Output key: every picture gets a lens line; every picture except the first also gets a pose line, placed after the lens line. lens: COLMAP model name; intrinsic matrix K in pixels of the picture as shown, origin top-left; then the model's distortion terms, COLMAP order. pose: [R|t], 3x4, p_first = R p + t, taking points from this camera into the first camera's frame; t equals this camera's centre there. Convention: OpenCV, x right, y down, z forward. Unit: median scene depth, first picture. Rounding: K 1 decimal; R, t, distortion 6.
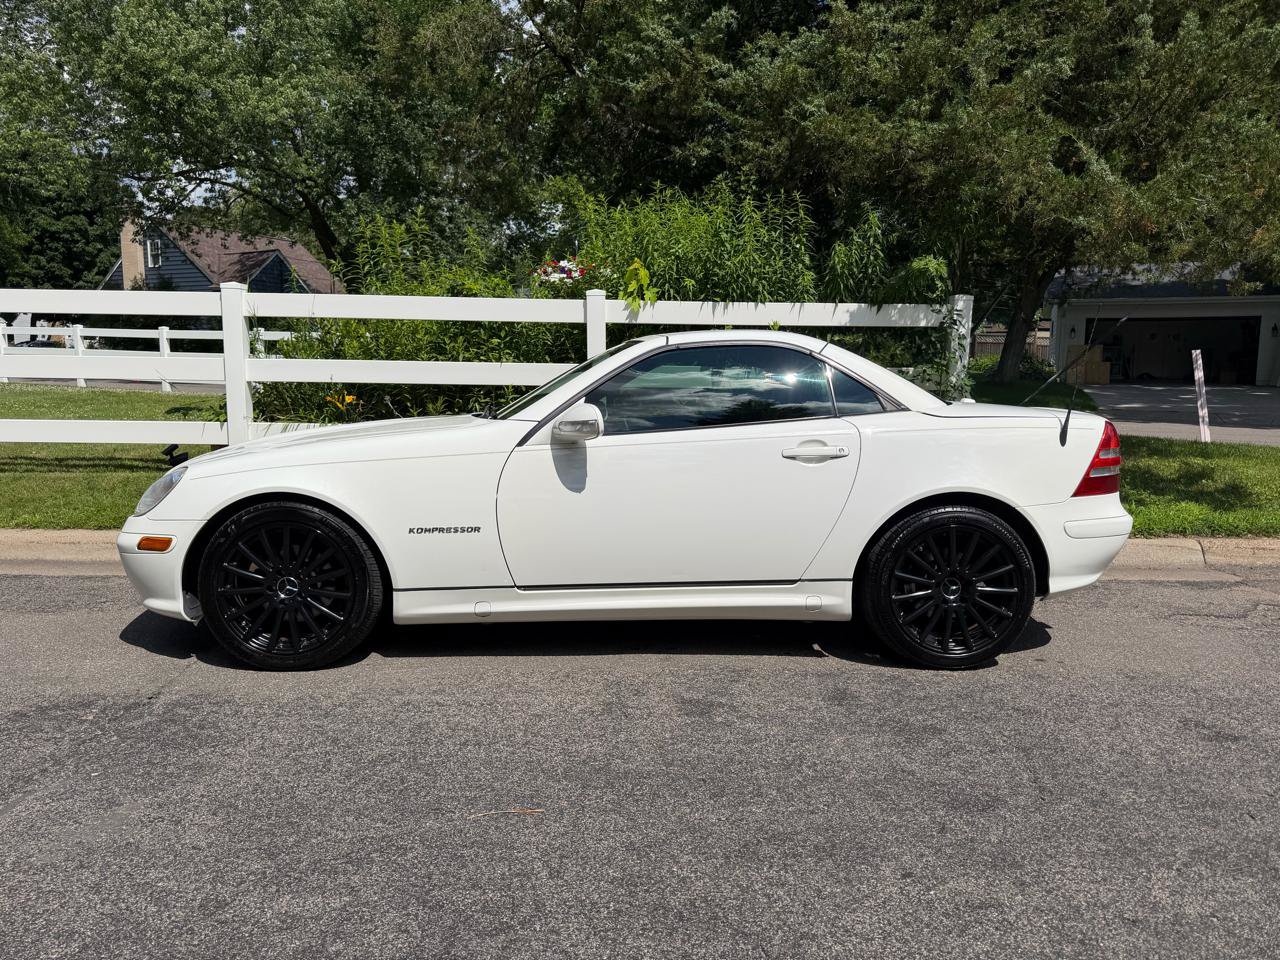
lens RADIAL K [[936.6, 0, 655.2], [0, 936.6, 488.0], [0, 0, 1]] dist [0.007646, -0.015737]
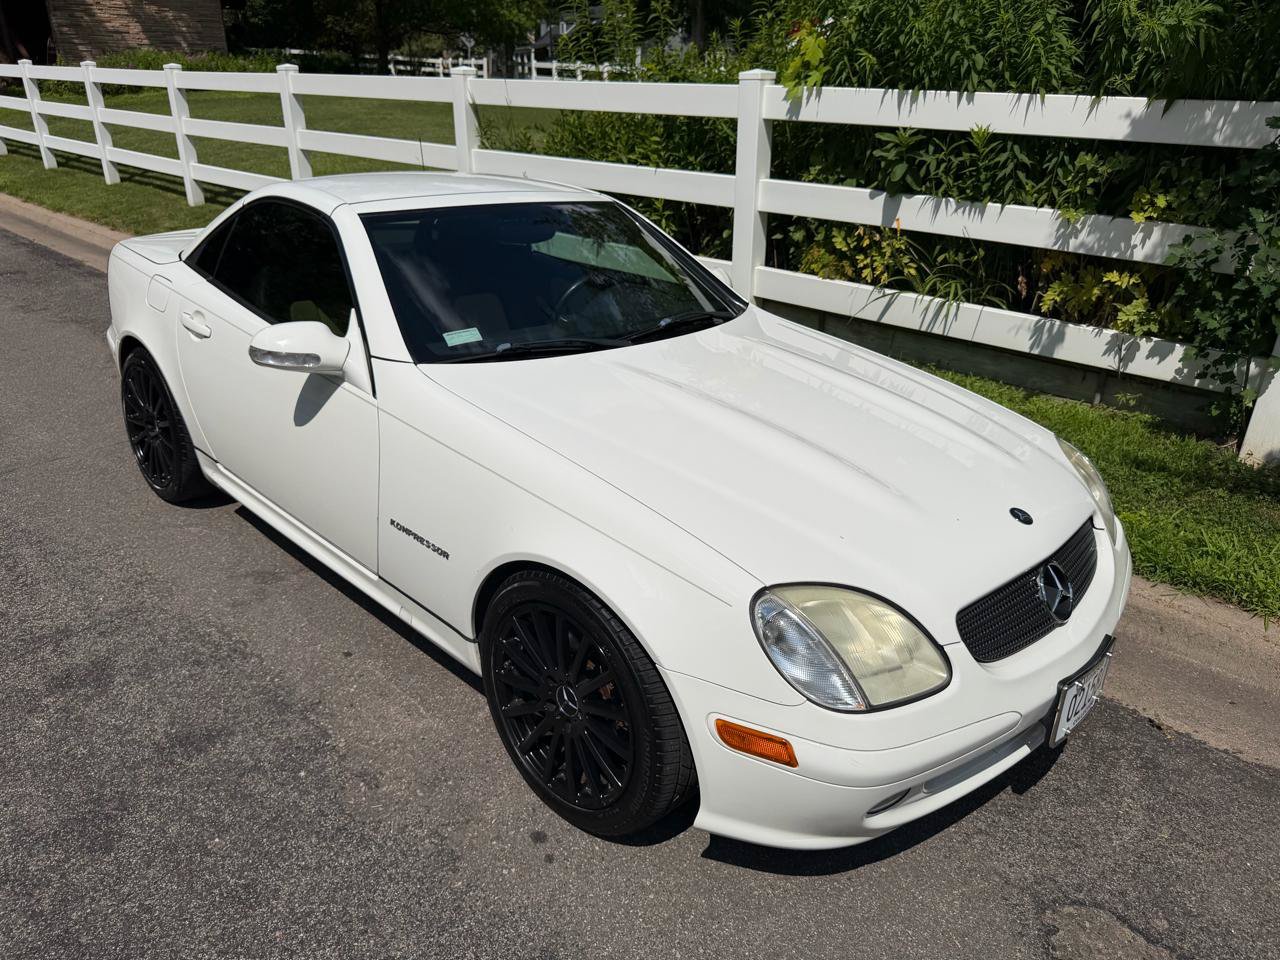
lens RADIAL K [[936.6, 0, 642.1], [0, 936.6, 503.1], [0, 0, 1]] dist [0.007646, -0.015737]
pose [[0.686873, 0.308673, -0.657972, 0.534370], [-0.105487, 0.938083, 0.329960, -0.149141], [0.719081, -0.157233, 0.676904, 0.460629]]
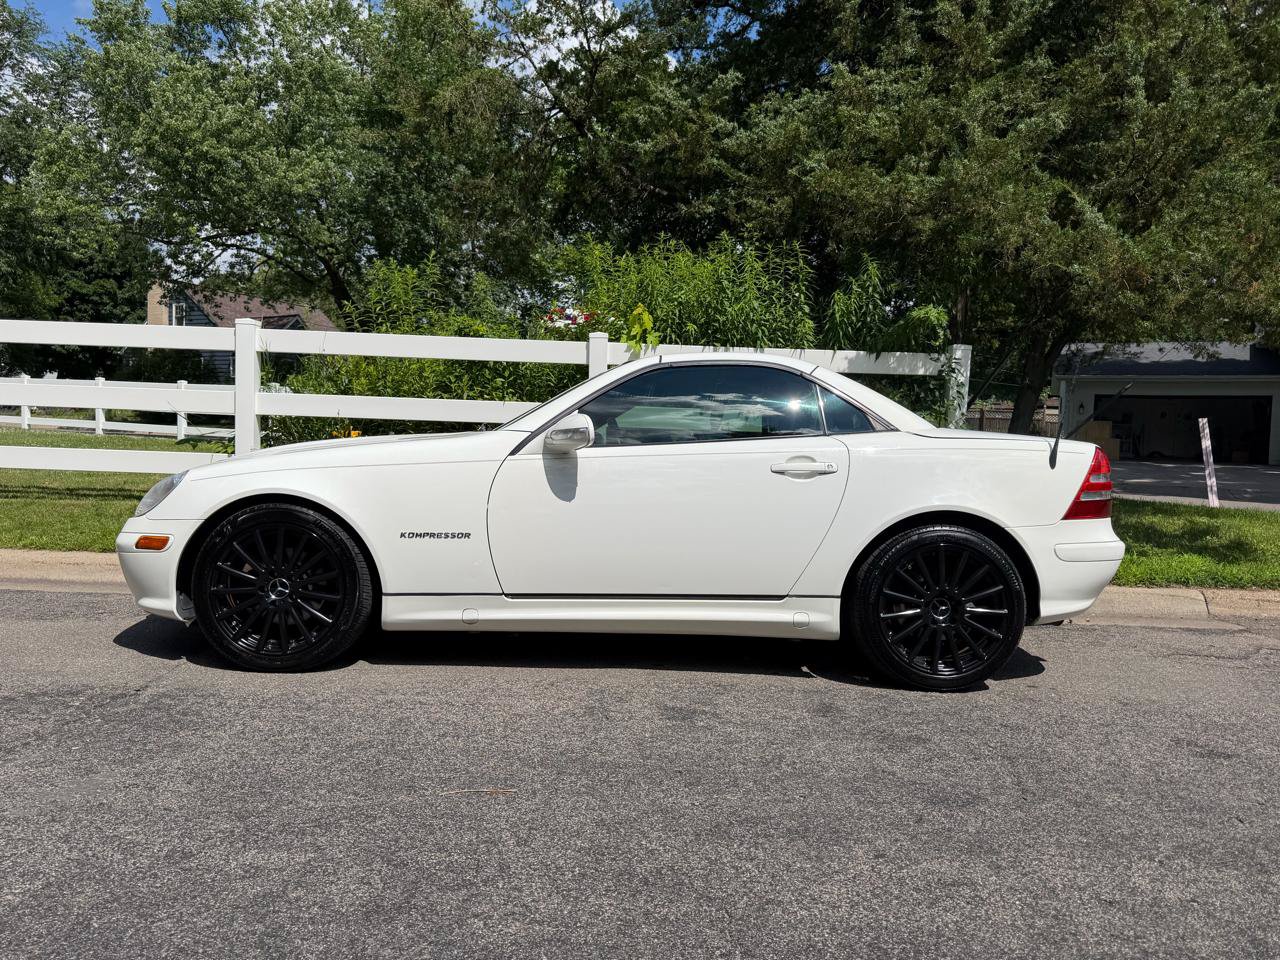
lens RADIAL K [[936.6, 0, 640.4], [0, 936.6, 492.1], [0, 0, 1]] dist [0.007646, -0.015737]
pose [[0.999462, 0.021601, -0.024681, 0.013005], [-0.023371, 0.996998, -0.073821, 0.042579], [0.023012, 0.074359, 0.996966, -0.005097]]
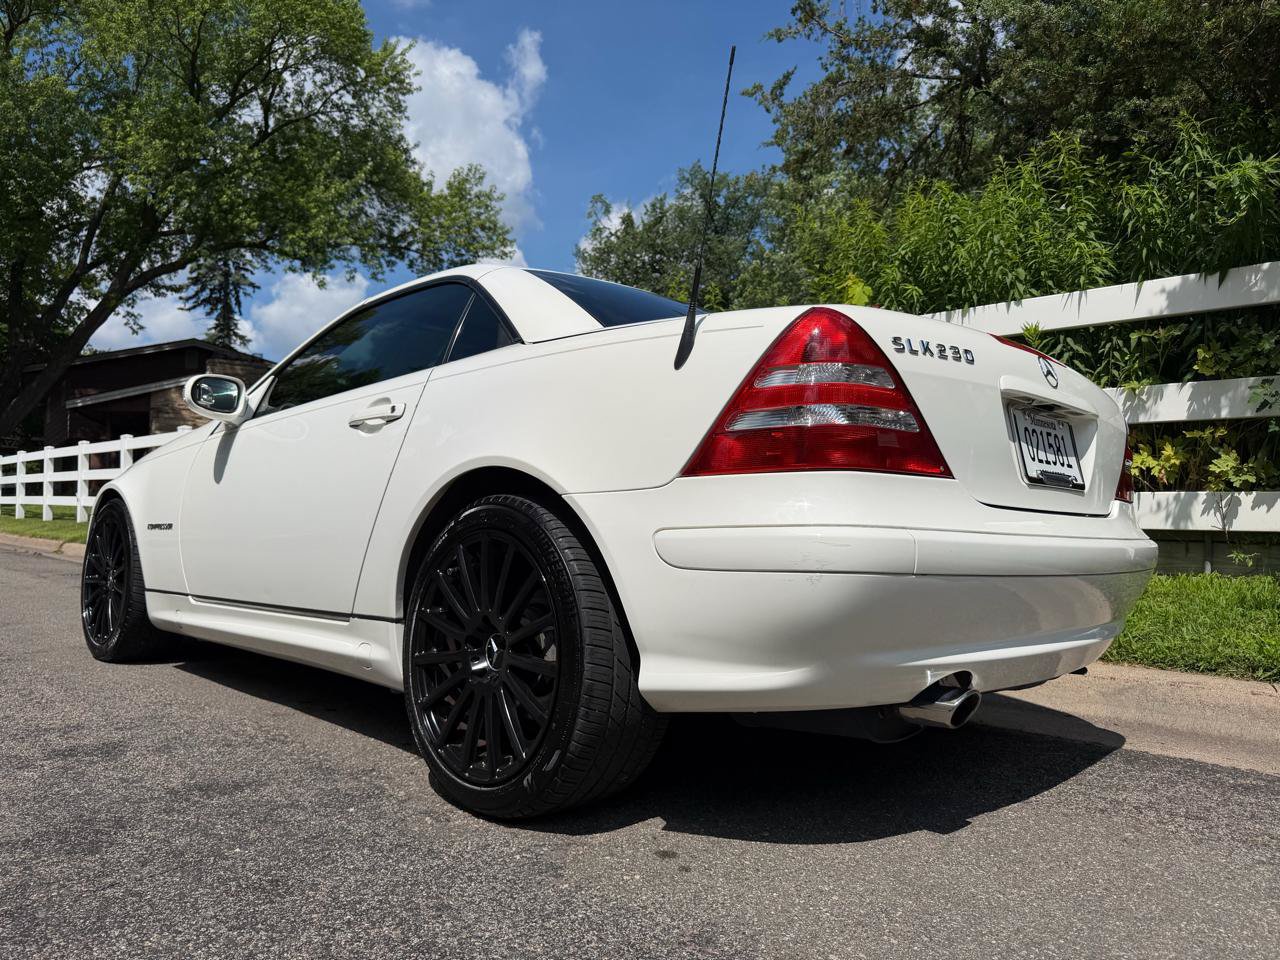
lens RADIAL K [[936.6, 0, 643.7], [0, 936.6, 475.2], [0, 0, 1]] dist [0.007646, -0.015737]
pose [[0.672483, -0.035896, -0.739242, 0.503056], [-0.095519, 0.986260, -0.134783, 0.046616], [0.733923, 0.161251, 0.659814, 0.457064]]
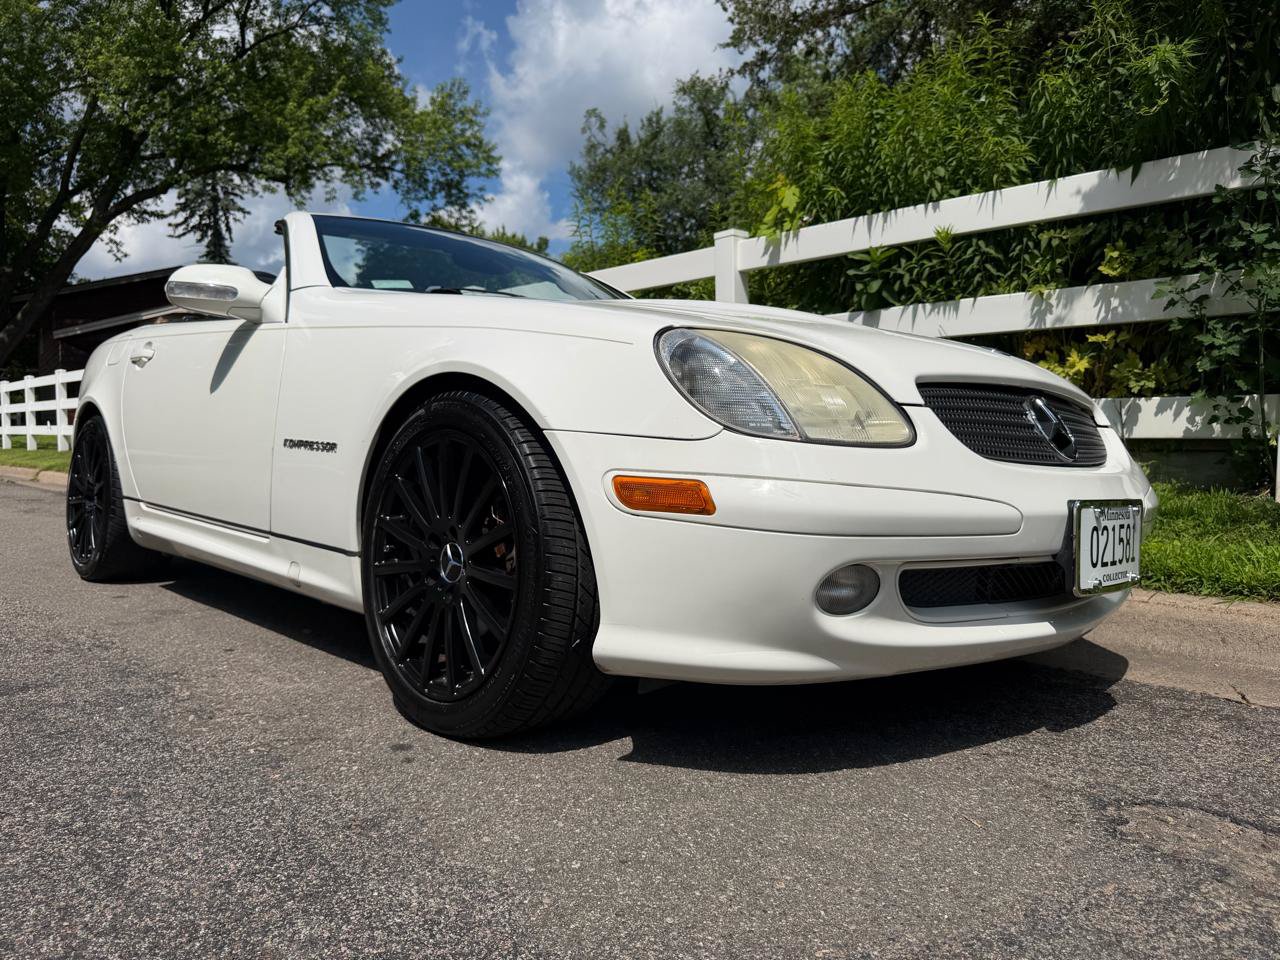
lens RADIAL K [[936.6, 0, 643.8], [0, 936.6, 491.0], [0, 0, 1]] dist [0.007646, -0.015737]
pose [[0.662485, 0.027749, -0.748561, 0.556100], [-0.087658, 0.995320, -0.040682, 0.048835], [0.743929, 0.092569, 0.661817, 0.531447]]
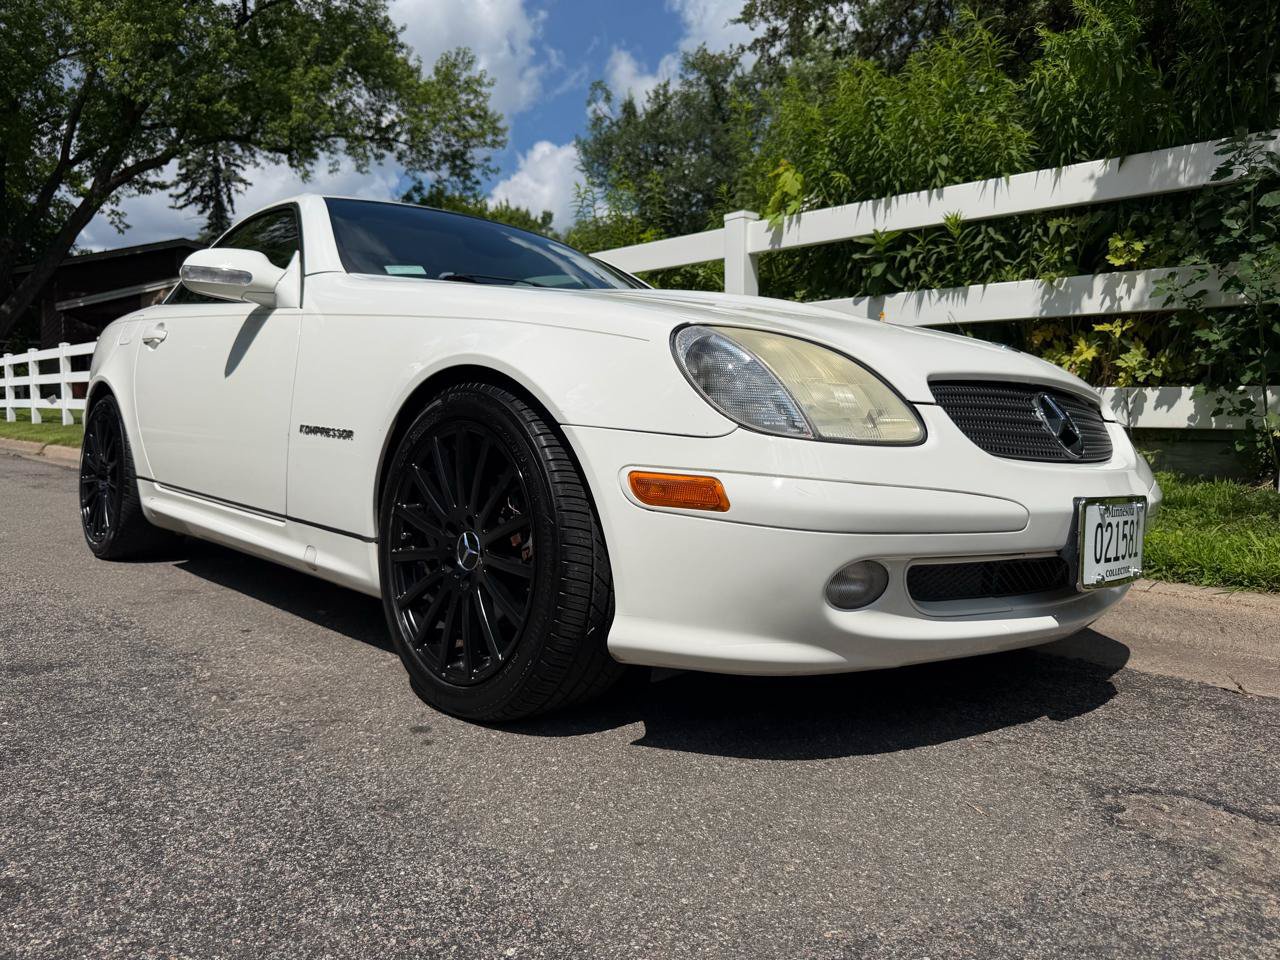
lens RADIAL K [[936.6, 0, 646.3], [0, 936.6, 501.0], [0, 0, 1]] dist [0.007646, -0.015737]
pose [[0.662083, 0.060038, -0.747022, 0.557817], [-0.097204, 0.995245, -0.006164, 0.044713], [0.743100, 0.076694, 0.664771, 0.524200]]
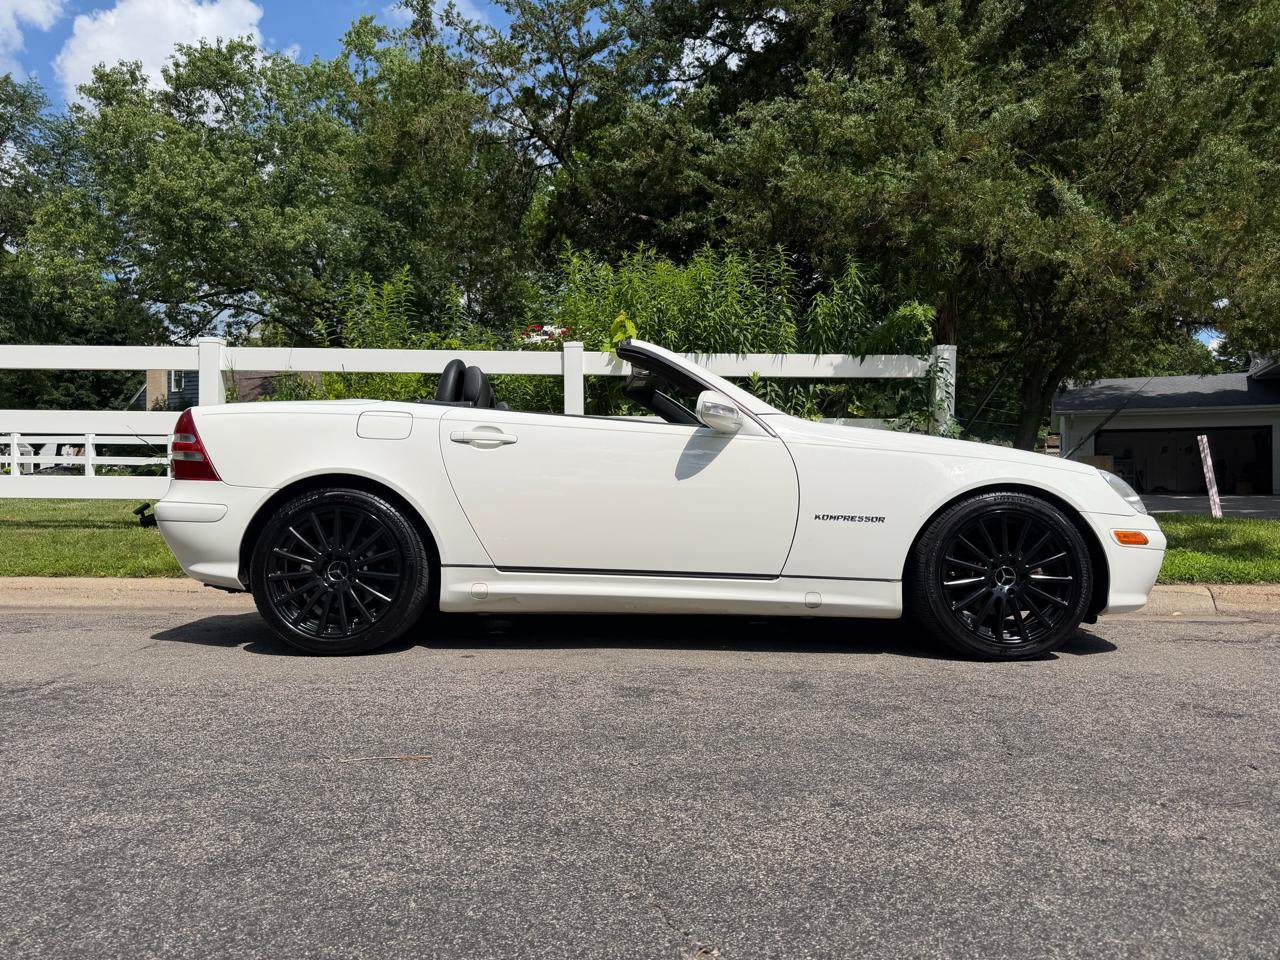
lens RADIAL K [[936.6, 0, 651.3], [0, 936.6, 495.1], [0, 0, 1]] dist [0.007646, -0.015737]
pose [[0.999741, -0.006820, -0.021721, 0.046162], [0.003903, 0.991294, -0.131612, 0.094223], [0.022430, 0.131493, 0.991063, 0.045558]]
